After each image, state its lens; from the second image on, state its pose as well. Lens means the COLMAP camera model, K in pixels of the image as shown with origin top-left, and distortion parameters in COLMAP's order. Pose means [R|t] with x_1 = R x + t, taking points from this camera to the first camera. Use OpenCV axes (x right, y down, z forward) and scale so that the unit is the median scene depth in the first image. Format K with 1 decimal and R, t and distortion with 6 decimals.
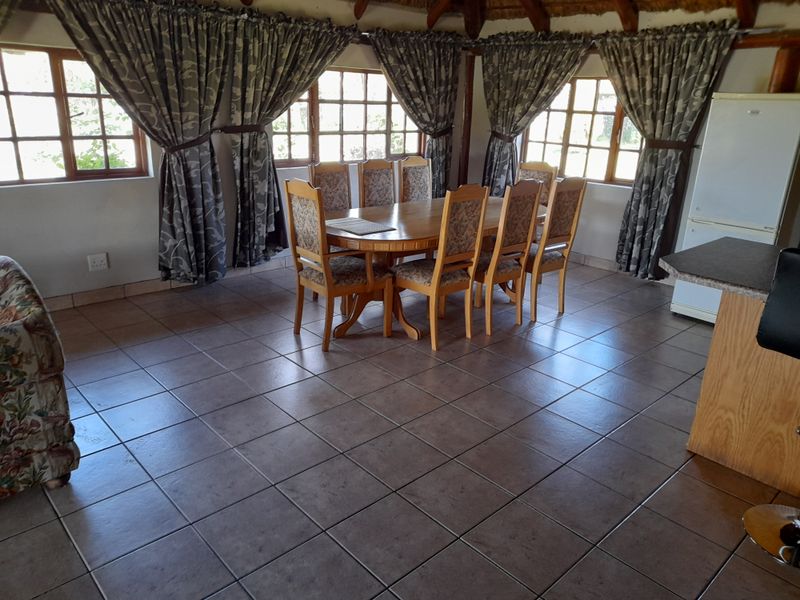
lens RADIAL K [[591.5, 0, 400.5], [0, 591.5, 299.9], [0, 0, 1]] dist [0.029696, -0.004457]
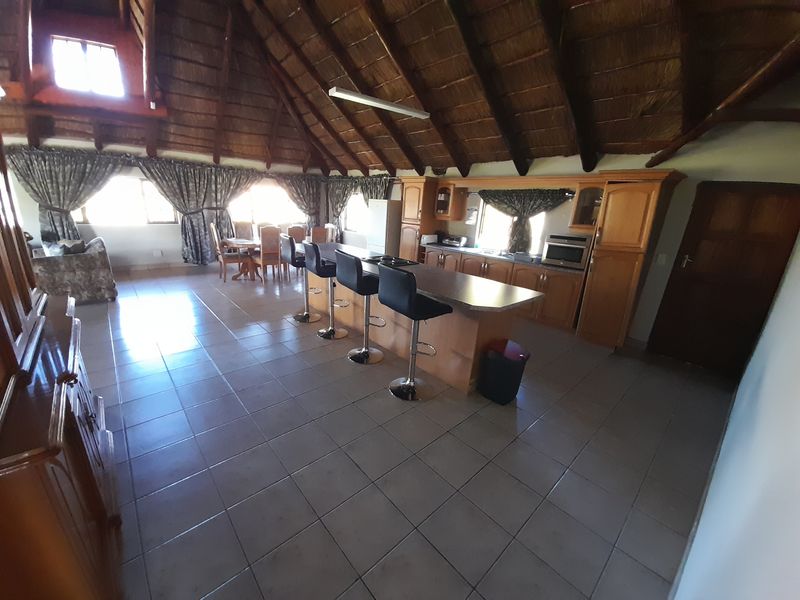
lens RADIAL K [[319.6, 0, 400.6], [0, 319.6, 312.2], [0, 0, 1]] dist [-0.000228, 0.000309]
pose [[0.999697, 0.024612, 0.000092, 0.592512], [-0.024610, 0.999672, -0.007116, 0.178649], [-0.000267, 0.007111, 0.999975, -0.466201]]
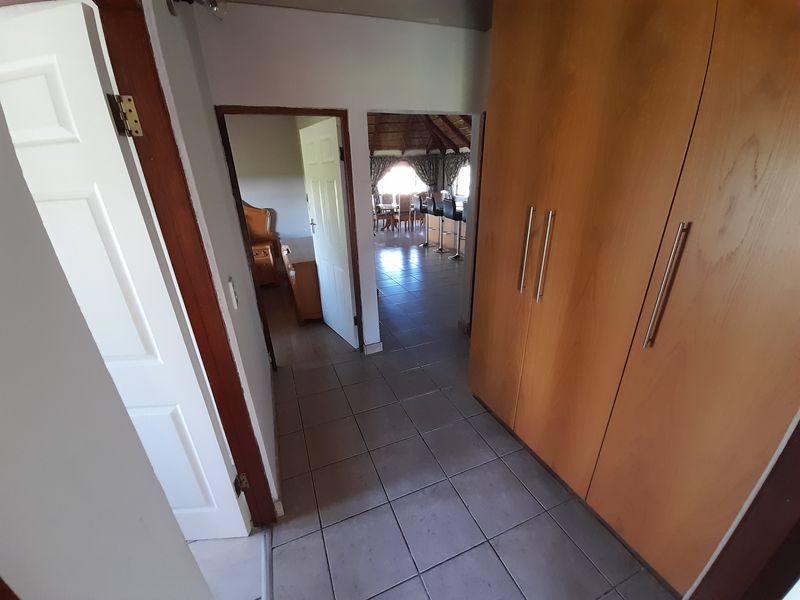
lens RADIAL K [[319.6, 0, 395.5], [0, 319.6, 304.6], [0, 0, 1]] dist [-0.000228, 0.000309]
pose [[0.931021, 0.074475, -0.357286, 0.750122], [-0.055919, 0.996508, 0.062004, 0.386192], [0.360656, -0.037748, 0.931935, -1.033141]]
